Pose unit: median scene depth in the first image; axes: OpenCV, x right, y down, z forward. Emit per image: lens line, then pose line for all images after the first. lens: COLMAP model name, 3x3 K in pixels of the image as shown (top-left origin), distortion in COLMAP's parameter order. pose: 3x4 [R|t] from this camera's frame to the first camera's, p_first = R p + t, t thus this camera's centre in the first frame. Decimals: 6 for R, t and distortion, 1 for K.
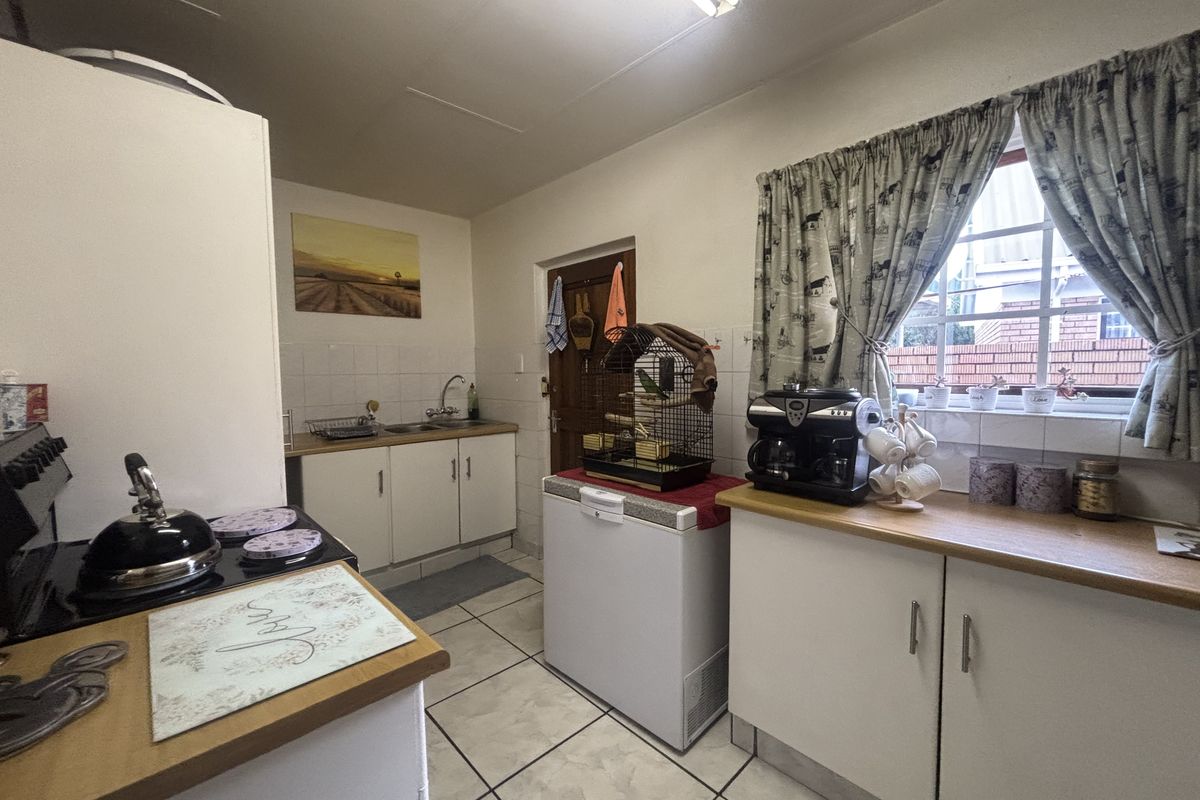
lens RADIAL K [[480.5, 0, 600.0], [0, 480.5, 400.0], [0, 0, 1]] dist [-0.000838, -0.000068]
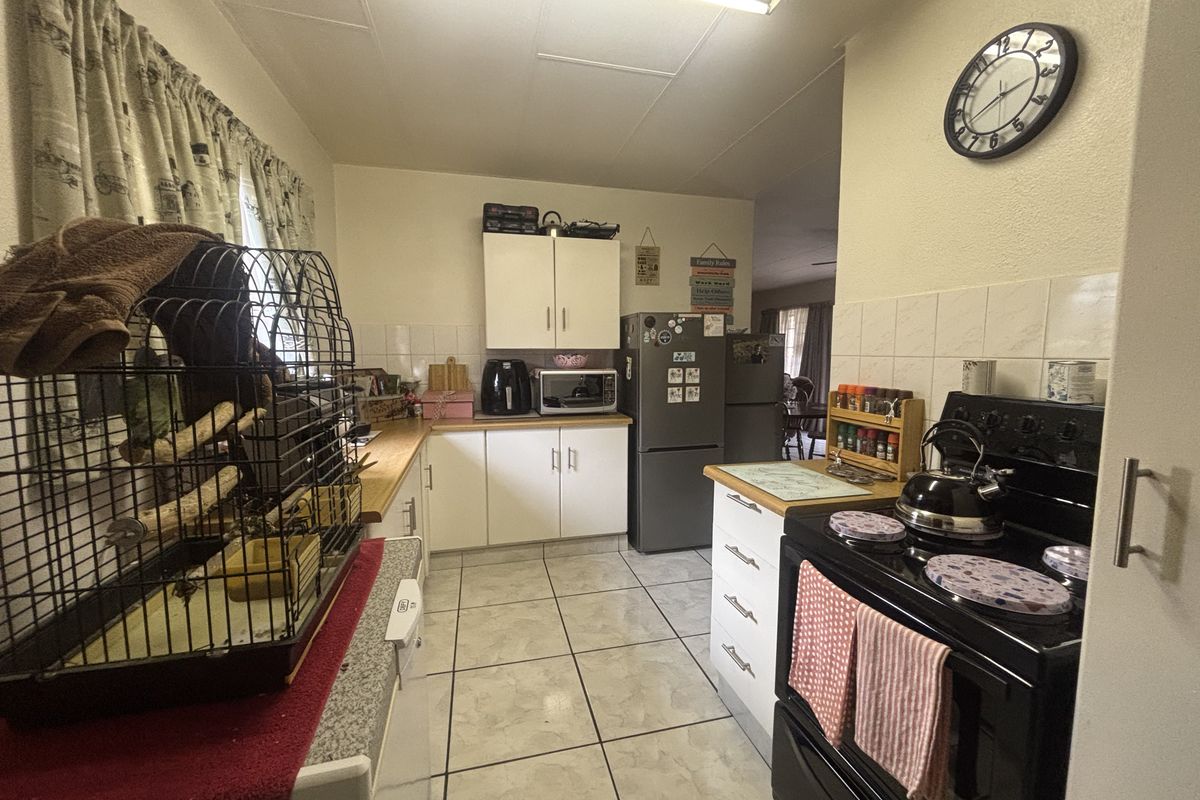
lens RADIAL K [[480.5, 0, 600.0], [0, 480.5, 400.0], [0, 0, 1]] dist [-0.000838, -0.000068]
pose [[-0.871489, -0.041440, 0.488661, -0.674694], [0.037220, 0.987961, 0.150160, -0.134421], [-0.489001, 0.149051, -0.859455, 2.158280]]
